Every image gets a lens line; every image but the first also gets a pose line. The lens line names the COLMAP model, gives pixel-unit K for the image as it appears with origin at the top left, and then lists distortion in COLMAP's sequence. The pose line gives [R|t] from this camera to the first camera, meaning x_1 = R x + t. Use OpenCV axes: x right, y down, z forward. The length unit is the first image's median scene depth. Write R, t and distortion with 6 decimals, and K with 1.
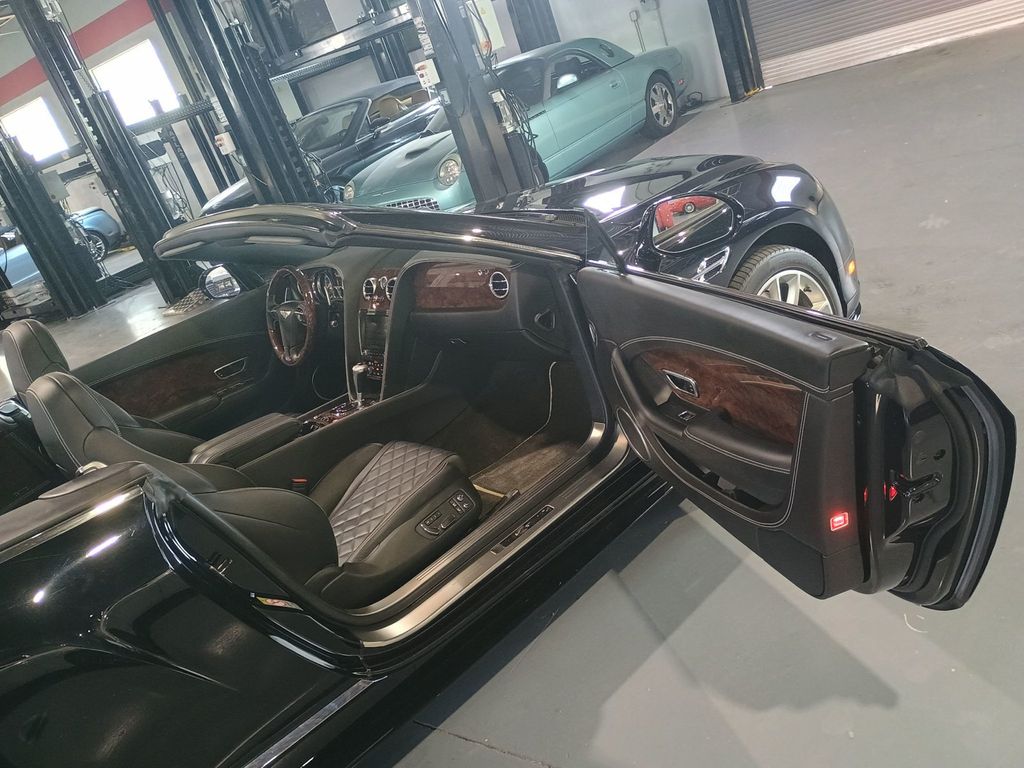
lens RADIAL K [[892.9, 0, 515.3], [0, 892.9, 383.2], [0, 0, 1]] dist [0.022435, -0.020145]
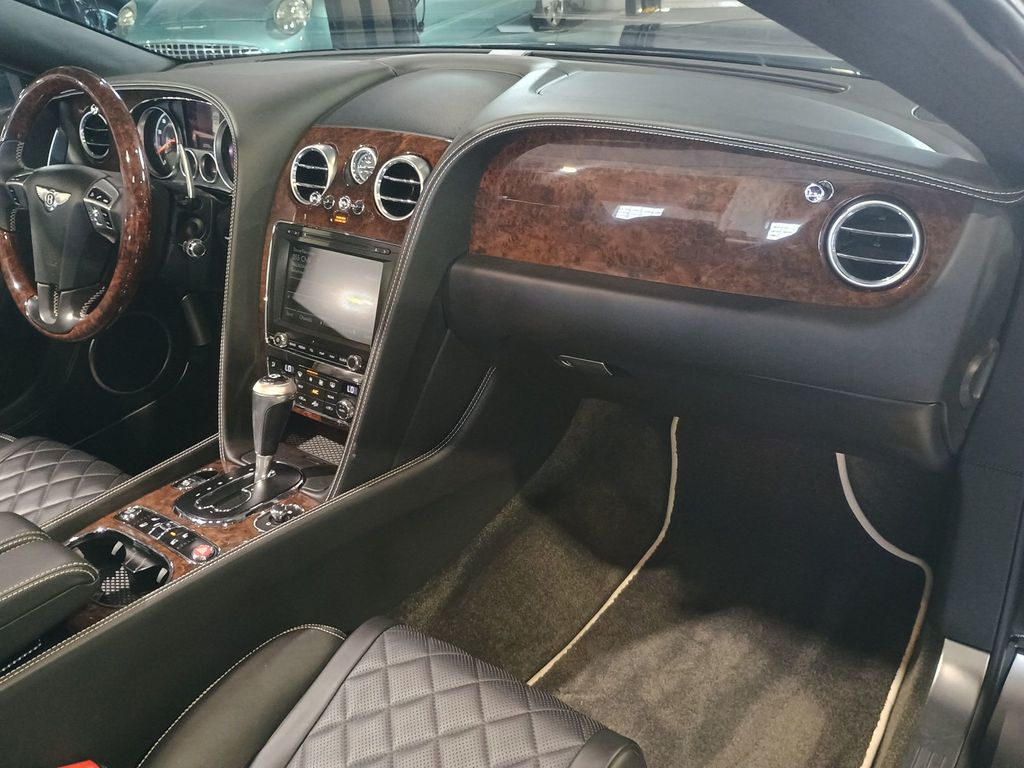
lens RADIAL K [[892.9, 0, 515.3], [0, 892.9, 383.2], [0, 0, 1]] dist [0.022435, -0.020145]
pose [[0.952916, 0.111659, 0.281928, -0.176743], [-0.136089, 0.988322, 0.068551, -0.055356], [-0.270981, -0.103690, 0.956984, 0.604548]]
